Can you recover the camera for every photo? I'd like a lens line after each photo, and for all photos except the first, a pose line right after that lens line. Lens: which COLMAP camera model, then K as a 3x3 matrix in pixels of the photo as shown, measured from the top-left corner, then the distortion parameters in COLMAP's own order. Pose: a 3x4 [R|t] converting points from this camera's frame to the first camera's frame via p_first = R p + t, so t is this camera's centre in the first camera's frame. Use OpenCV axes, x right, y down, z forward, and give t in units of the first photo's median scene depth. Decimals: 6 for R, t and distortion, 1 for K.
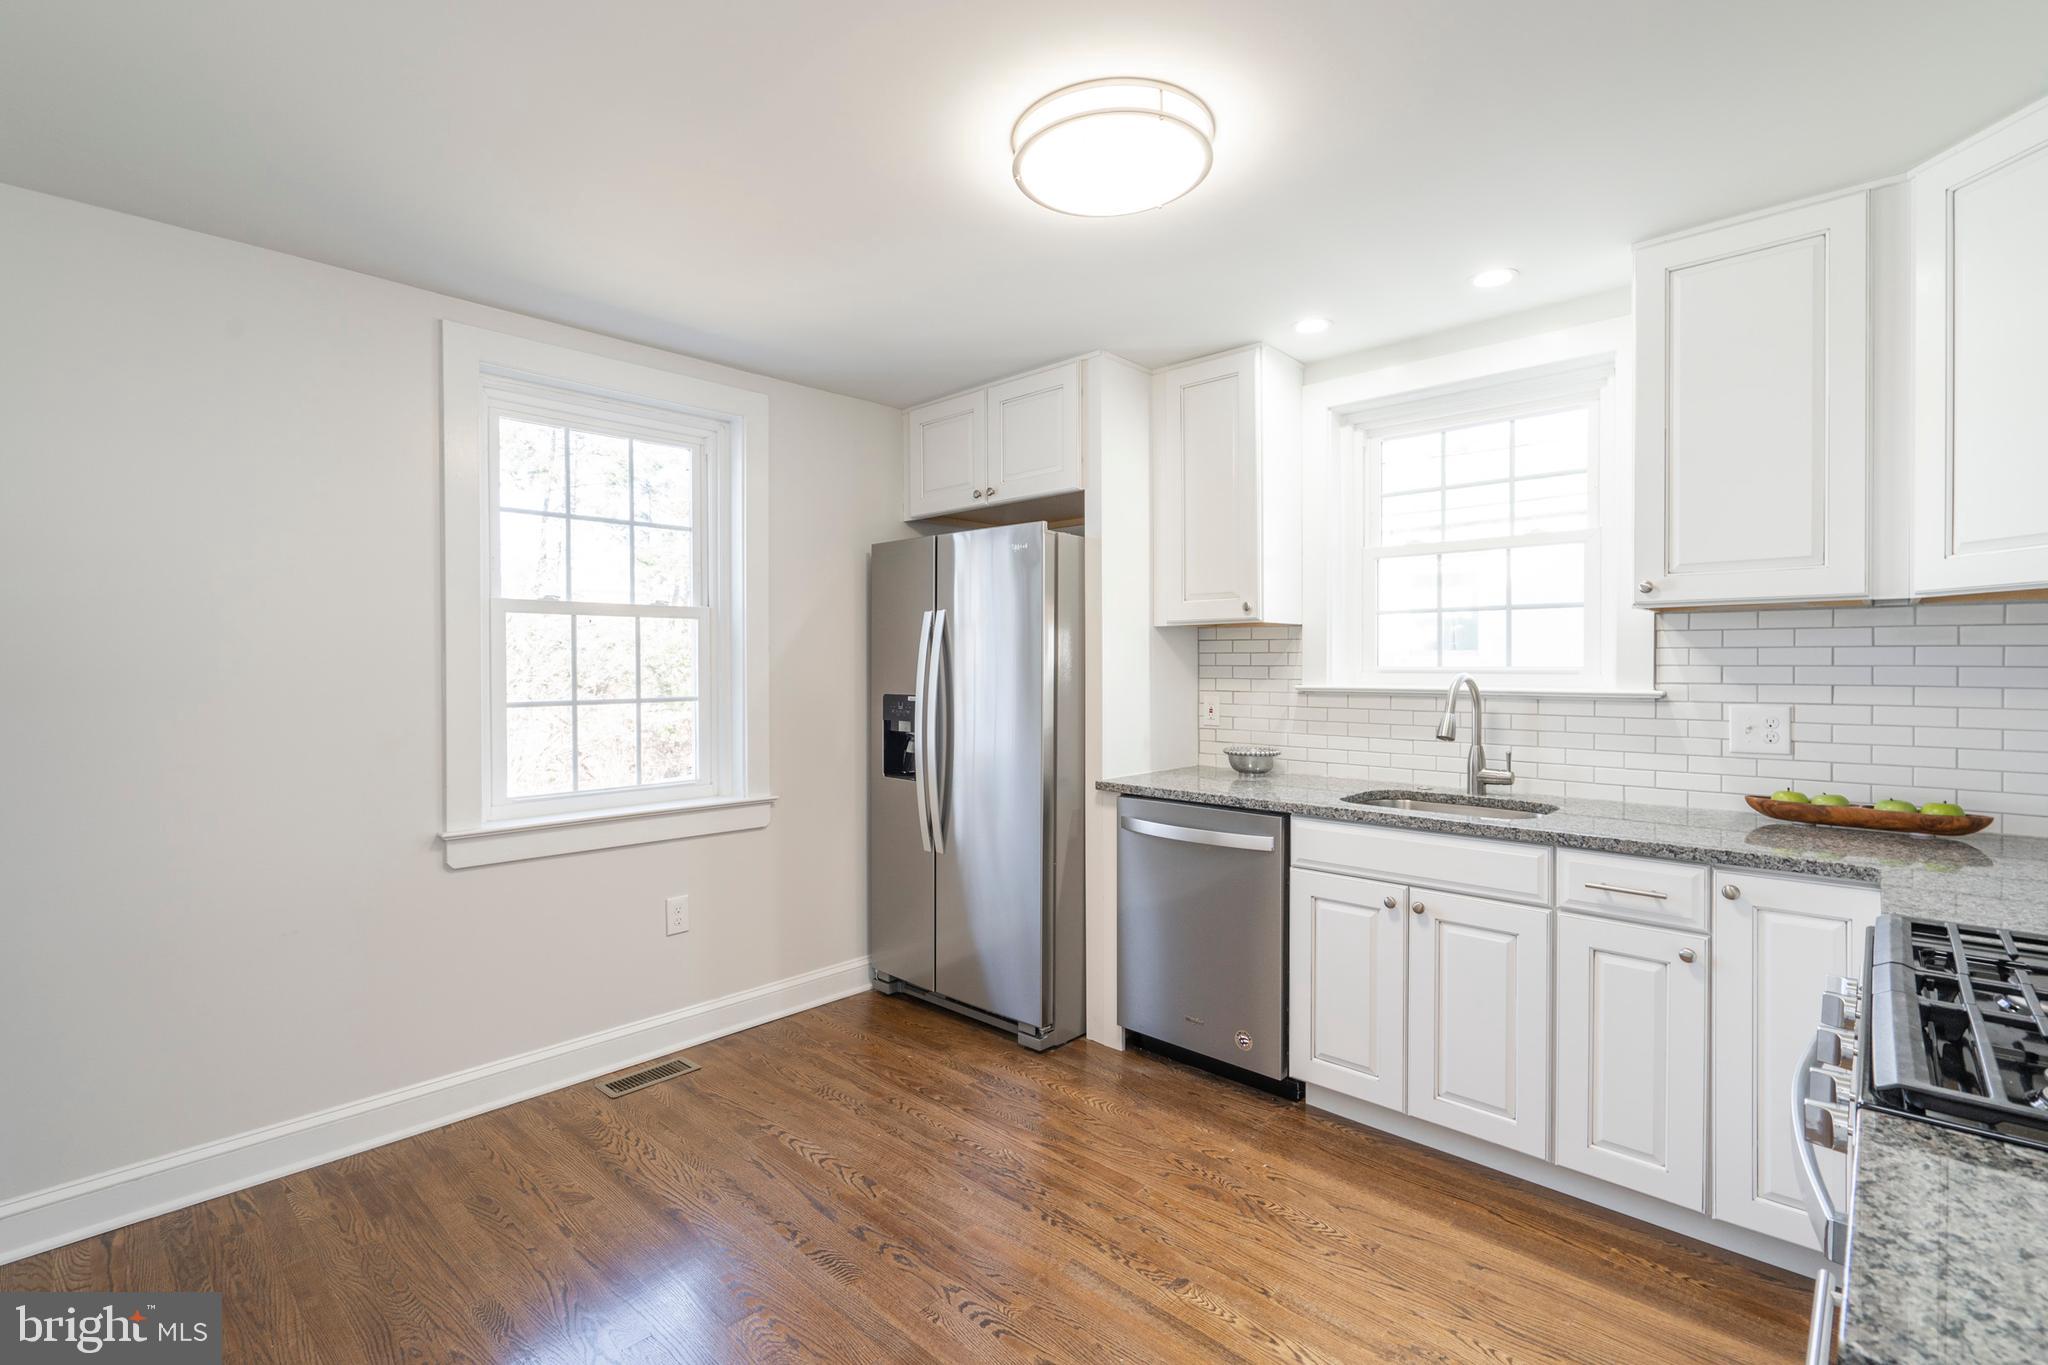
lens RADIAL K [[934.8, 0, 1028.7], [0, 934.8, 667.7], [0, 0, 1]] dist [-0.008585, 0.002827]
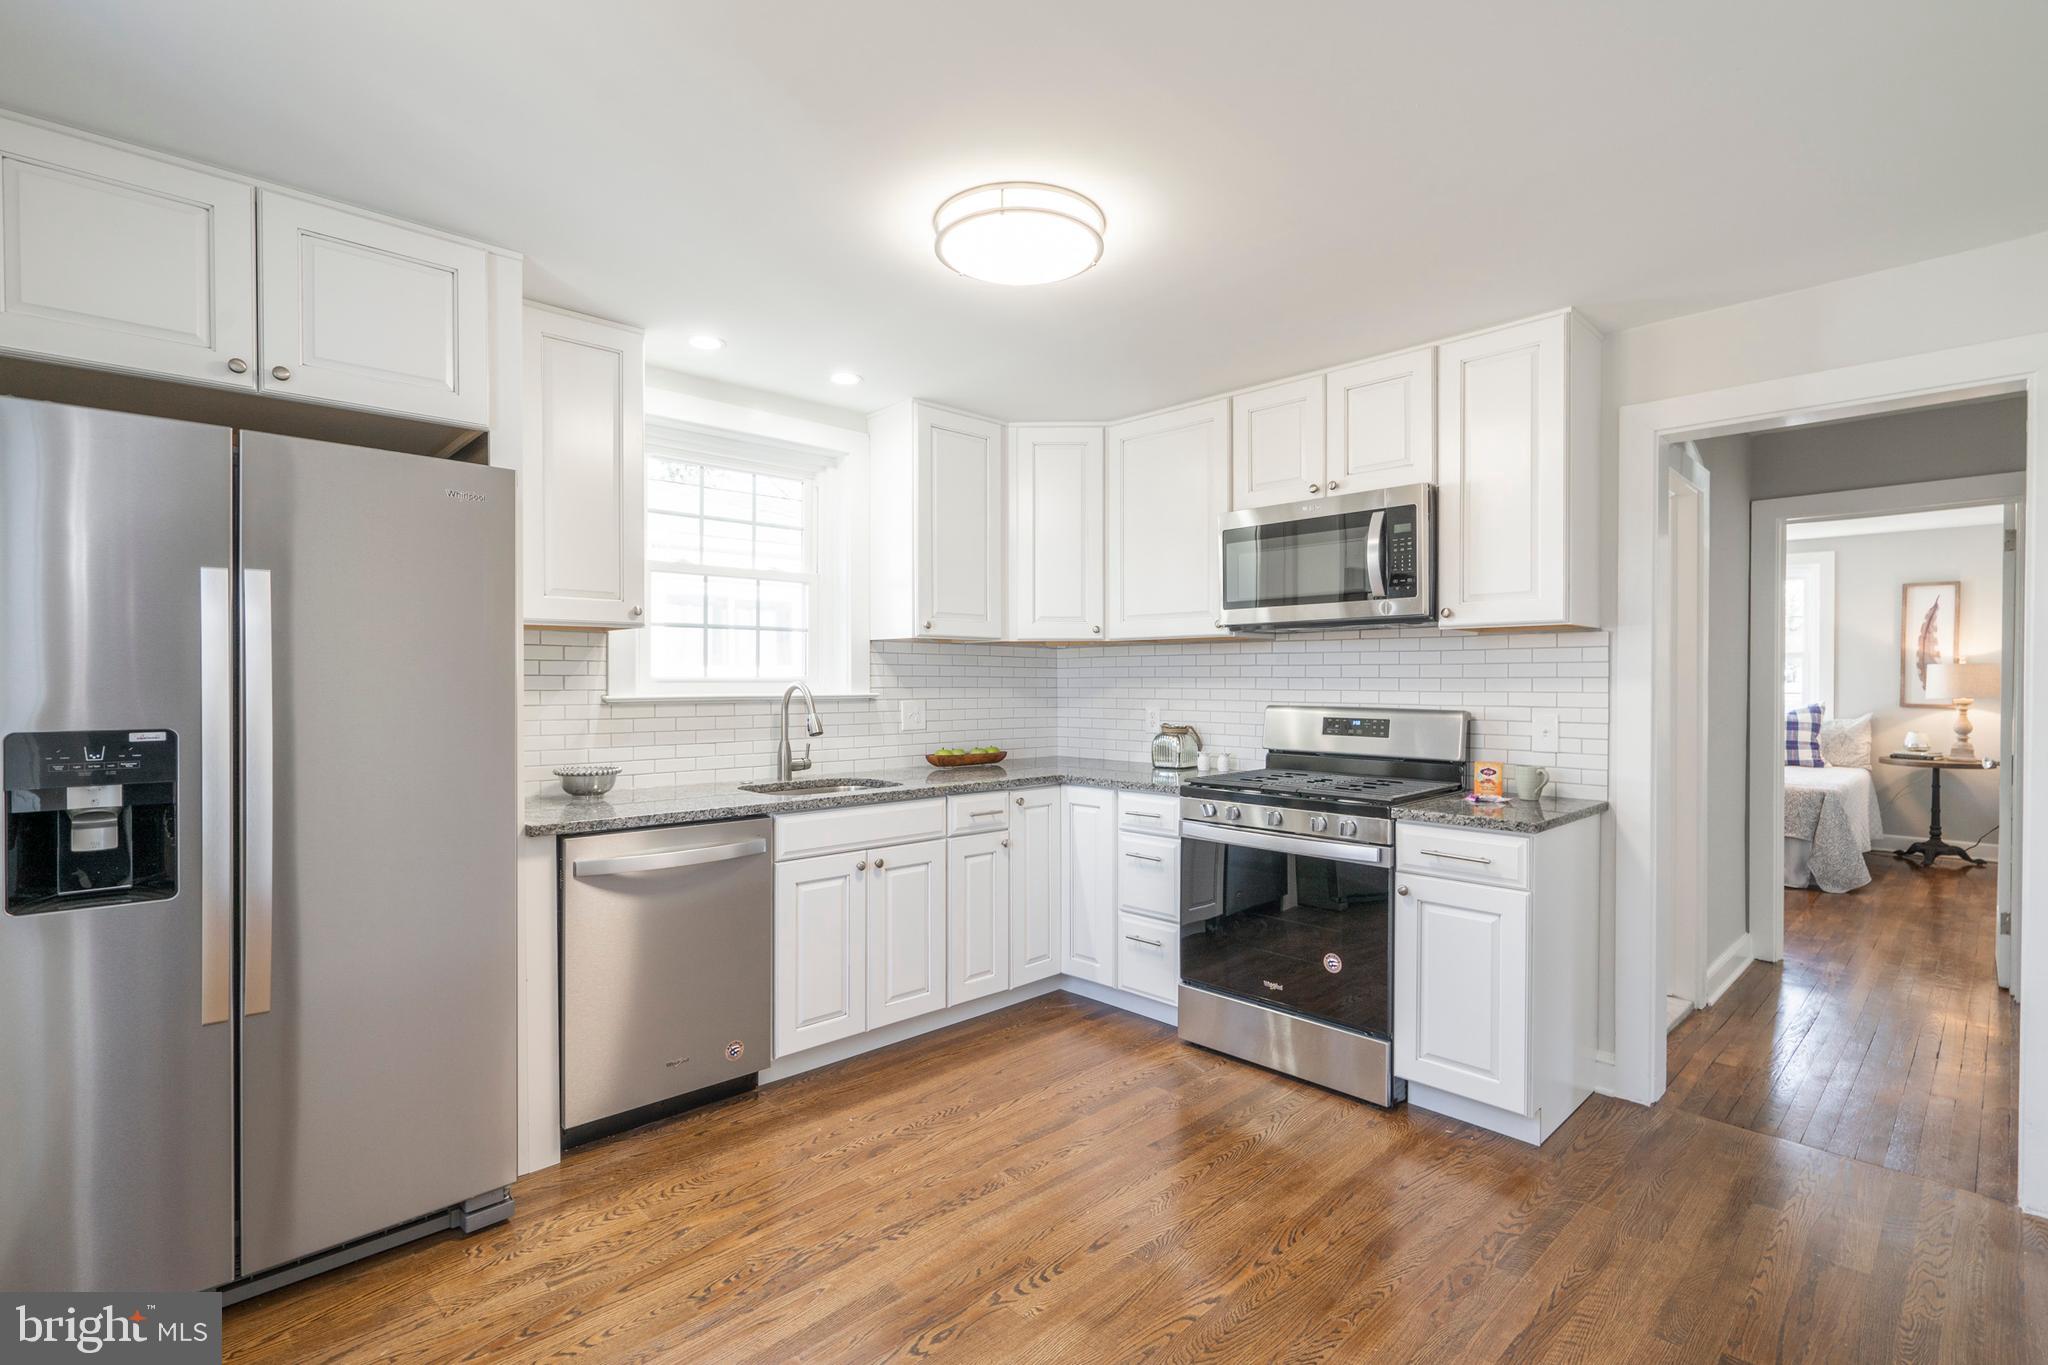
lens RADIAL K [[934.8, 0, 1018.2], [0, 934.8, 682.0], [0, 0, 1]] dist [-0.008585, 0.002827]
pose [[0.060324, 0.000414, 0.998179, -0.755052], [0.005498, 0.999985, -0.000747, 0.009459], [-0.998164, 0.005533, 0.060321, 0.646033]]
